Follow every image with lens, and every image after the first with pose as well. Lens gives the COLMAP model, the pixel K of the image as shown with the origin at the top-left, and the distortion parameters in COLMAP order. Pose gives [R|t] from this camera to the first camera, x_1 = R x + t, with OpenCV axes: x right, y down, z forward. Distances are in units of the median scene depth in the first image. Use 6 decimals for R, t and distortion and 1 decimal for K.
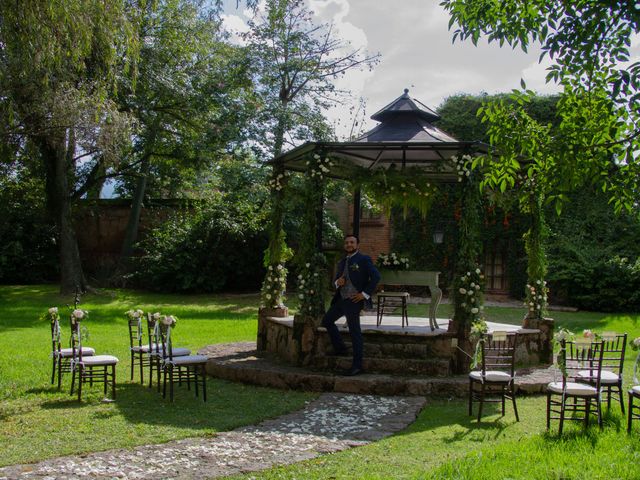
lens RADIAL K [[814.8, 0, 313.9], [0, 814.8, 240.9], [0, 0, 1]] dist [0.008917, 0.000000]
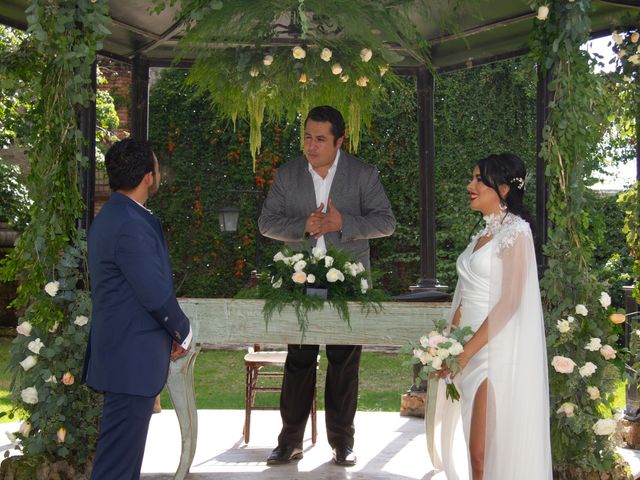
lens RADIAL K [[1331.6, 0, 319.4], [0, 1331.6, 243.3], [0, 0, 1]] dist [0.205728, 0.000000]
pose [[0.966387, -0.006430, 0.257013, -0.034506], [0.004311, 0.999952, 0.008809, 0.008235], [-0.257057, -0.007405, 0.966368, 0.444824]]
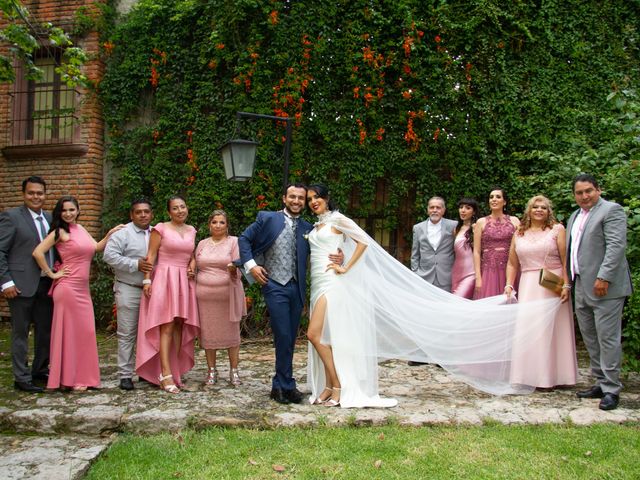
lens RADIAL K [[603.7, 0, 317.9], [0, 603.7, 242.4], [0, 0, 1]] dist [-0.069987, 0.000000]
pose [[0.938401, -0.001865, 0.345543, 0.295788], [0.009337, 0.999757, -0.019961, 0.096732], [-0.345422, 0.021958, 0.938191, 2.251352]]
